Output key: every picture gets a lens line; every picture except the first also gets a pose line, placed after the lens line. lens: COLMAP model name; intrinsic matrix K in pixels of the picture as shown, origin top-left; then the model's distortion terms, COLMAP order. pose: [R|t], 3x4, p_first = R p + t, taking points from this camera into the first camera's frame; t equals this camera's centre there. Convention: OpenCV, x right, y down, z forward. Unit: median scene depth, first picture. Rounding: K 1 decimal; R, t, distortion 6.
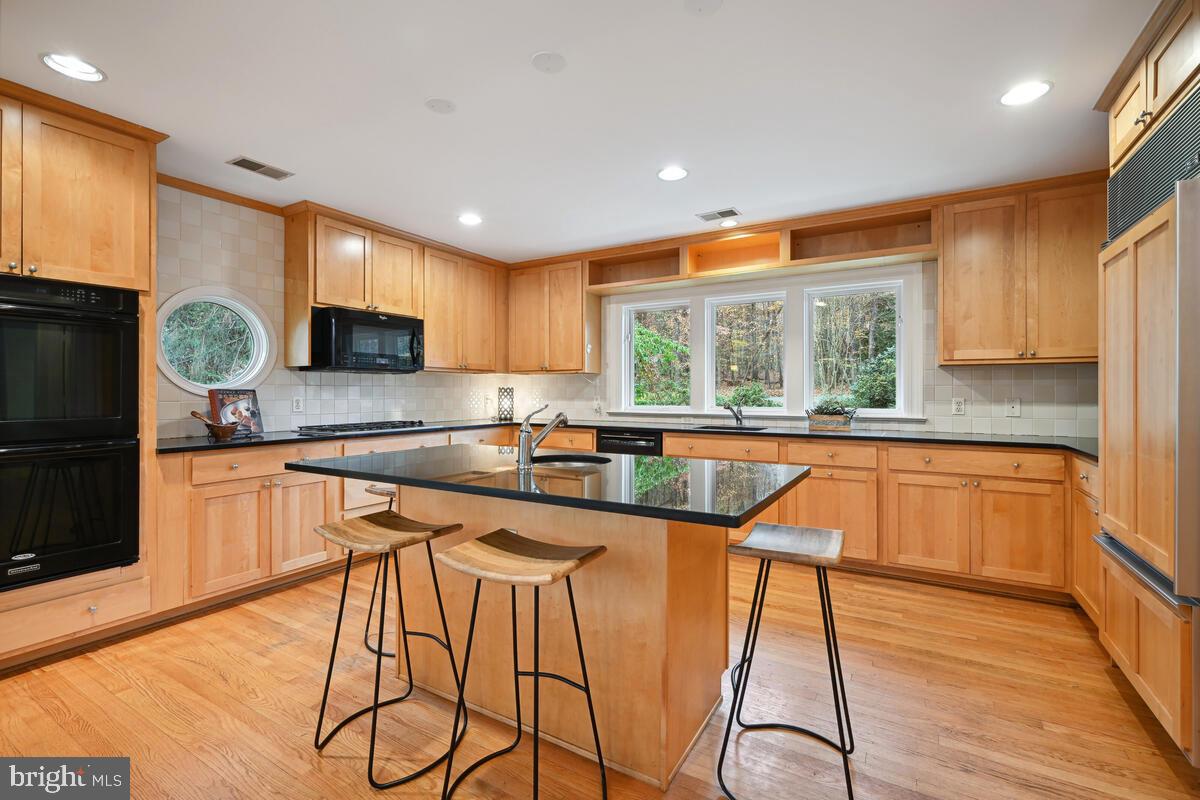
lens RADIAL K [[546.1, 0, 597.6], [0, 546.1, 389.2], [0, 0, 1]] dist [0.000755, 0.000092]
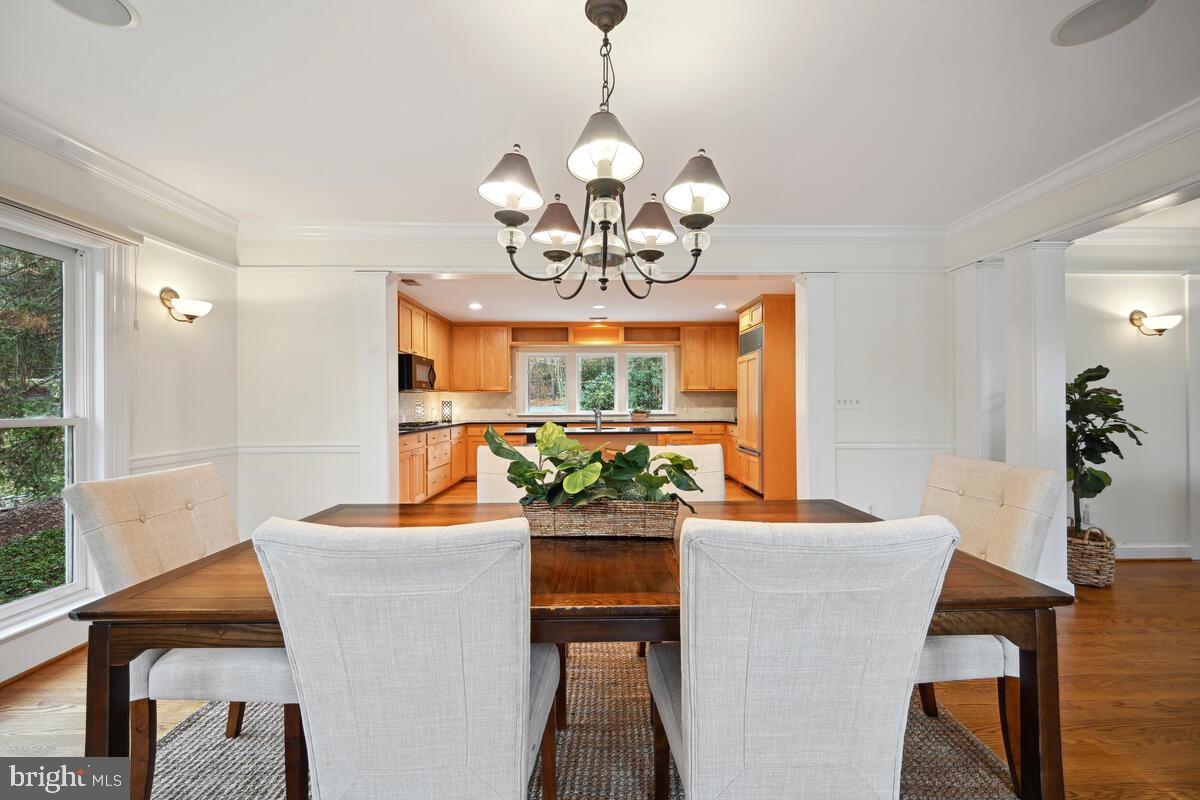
lens RADIAL K [[546.1, 0, 597.7], [0, 546.1, 402.0], [0, 0, 1]] dist [0.000755, 0.000092]
pose [[0.835966, -0.004315, 0.548764, -0.911597], [0.002901, 0.999990, 0.003445, -0.006031], [-0.548773, -0.001288, 0.835970, -0.731641]]
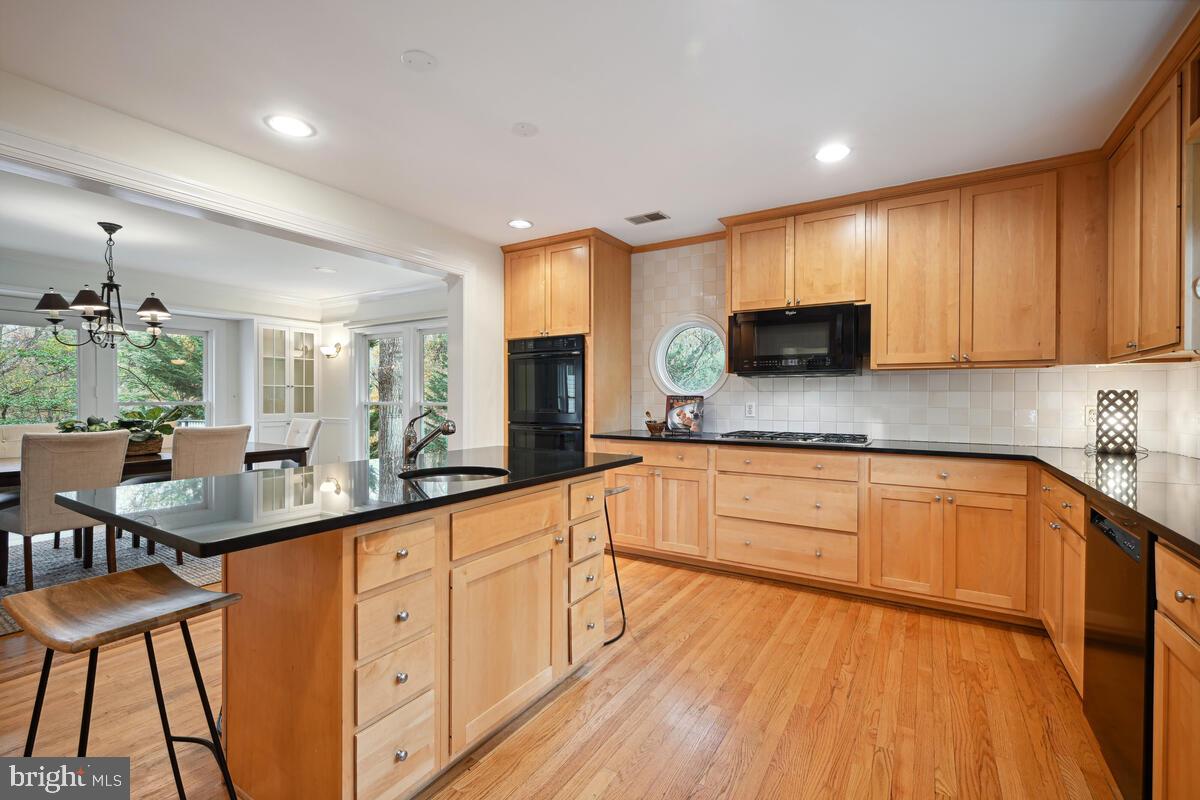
lens RADIAL K [[512.8, 0, 599.8], [0, 512.8, 400.4], [0, 0, 1]] dist [0.001375, 0.000274]
pose [[-0.016563, 0.007818, -0.999832, 0.443868], [0.003148, 0.999965, 0.007767, 0.001422], [0.999858, -0.003019, -0.016587, 0.723854]]
